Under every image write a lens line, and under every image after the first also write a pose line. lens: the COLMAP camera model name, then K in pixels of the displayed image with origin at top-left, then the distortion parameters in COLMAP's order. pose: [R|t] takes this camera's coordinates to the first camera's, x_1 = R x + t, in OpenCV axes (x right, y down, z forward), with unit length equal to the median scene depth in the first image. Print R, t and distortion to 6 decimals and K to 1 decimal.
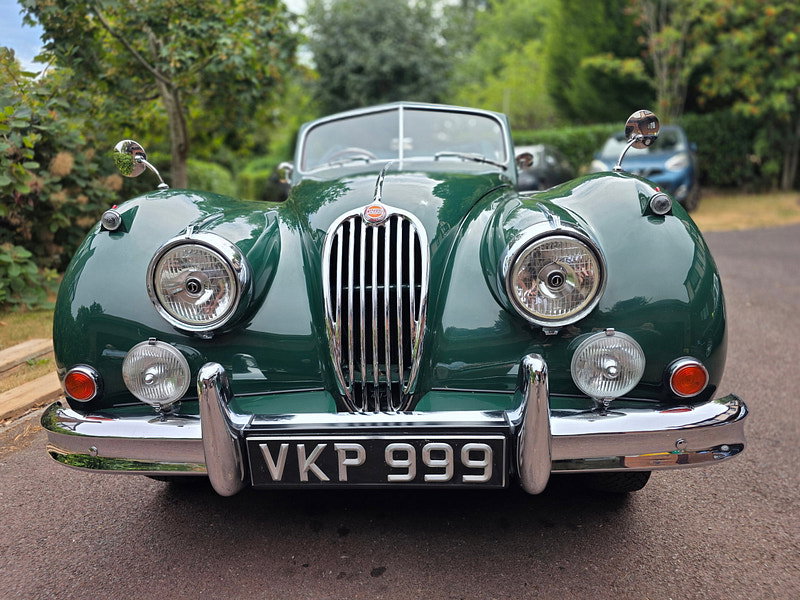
lens RADIAL K [[552.8, 0, 402.0], [0, 552.8, 294.4], [0, 0, 1]] dist [0.030931, -0.030188]
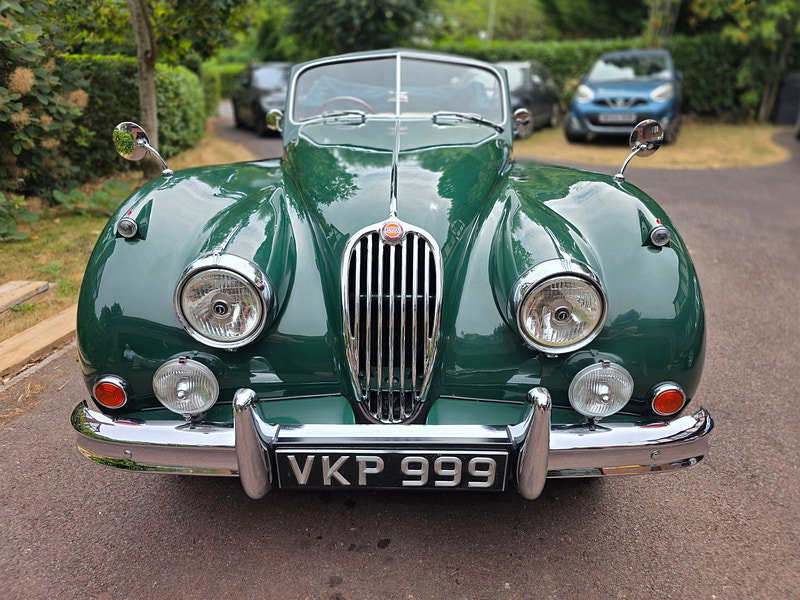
lens RADIAL K [[554.4, 0, 414.3], [0, 554.4, 297.7], [0, 0, 1]] dist [0.024323, -0.024294]
pose [[0.996709, 0.025070, 0.077089, -0.078802], [-0.037932, 0.984677, 0.170215, -0.188382], [-0.071640, -0.172579, 0.982387, -0.038247]]
